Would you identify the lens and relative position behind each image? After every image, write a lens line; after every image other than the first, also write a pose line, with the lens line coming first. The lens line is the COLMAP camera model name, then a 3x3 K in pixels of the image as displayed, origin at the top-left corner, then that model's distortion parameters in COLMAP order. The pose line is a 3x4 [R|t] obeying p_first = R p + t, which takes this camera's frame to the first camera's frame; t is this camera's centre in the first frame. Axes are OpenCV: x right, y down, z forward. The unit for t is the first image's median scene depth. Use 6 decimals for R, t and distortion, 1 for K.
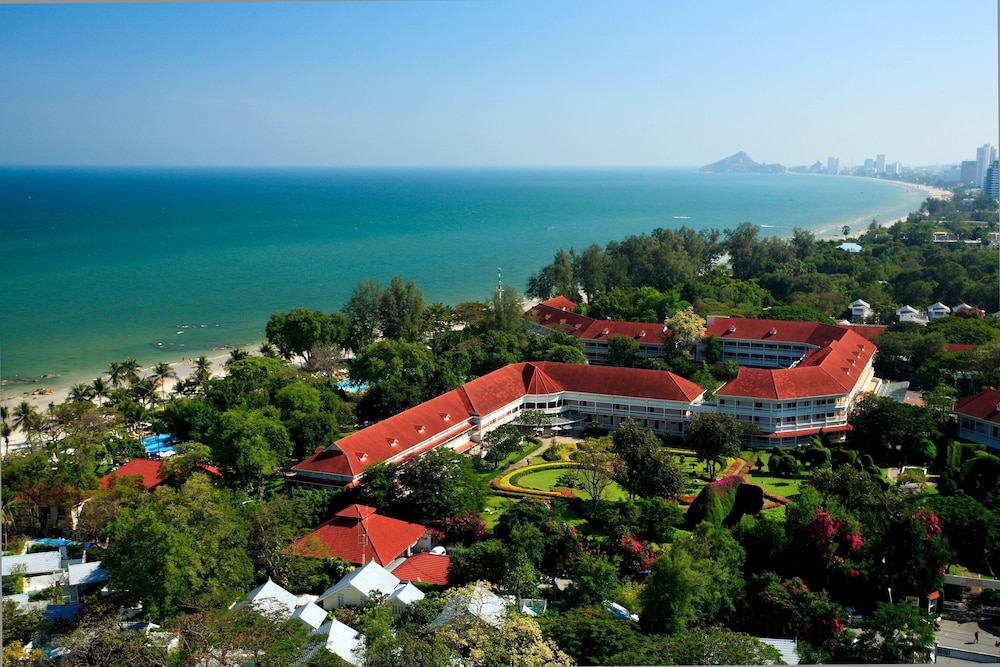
lens RADIAL K [[1058.6, 0, 498.9], [0, 1058.6, 333.9], [0, 0, 1]] dist [0.011408, 0.000000]
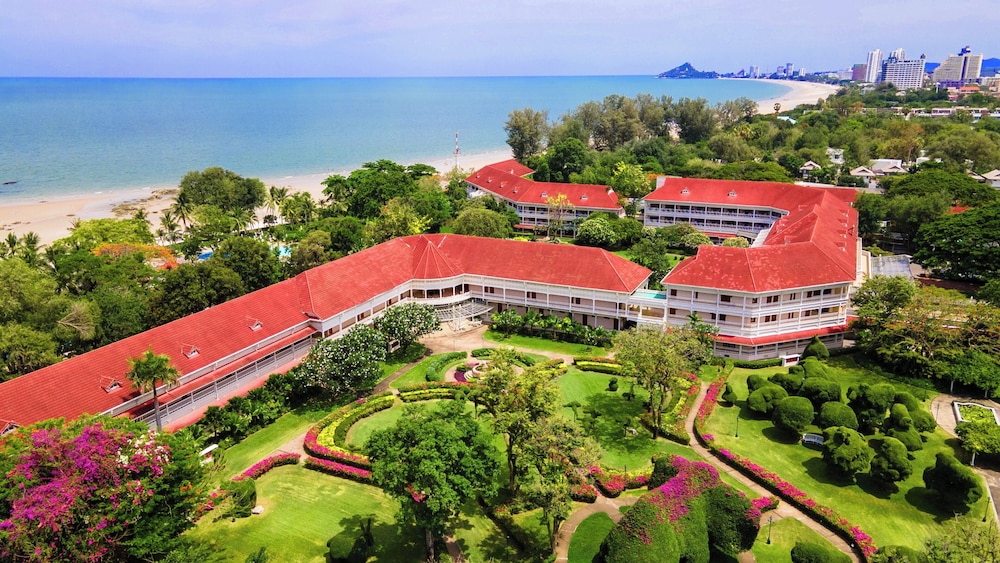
lens RADIAL K [[743.6, 0, 502.0], [0, 743.6, 281.4], [0, 0, 1]] dist [-0.007304, -0.000793]
pose [[0.999898, -0.001386, -0.014186, 0.097158], [0.003001, 0.993420, 0.114487, -0.001106], [0.013934, -0.114518, 0.993323, 0.476826]]
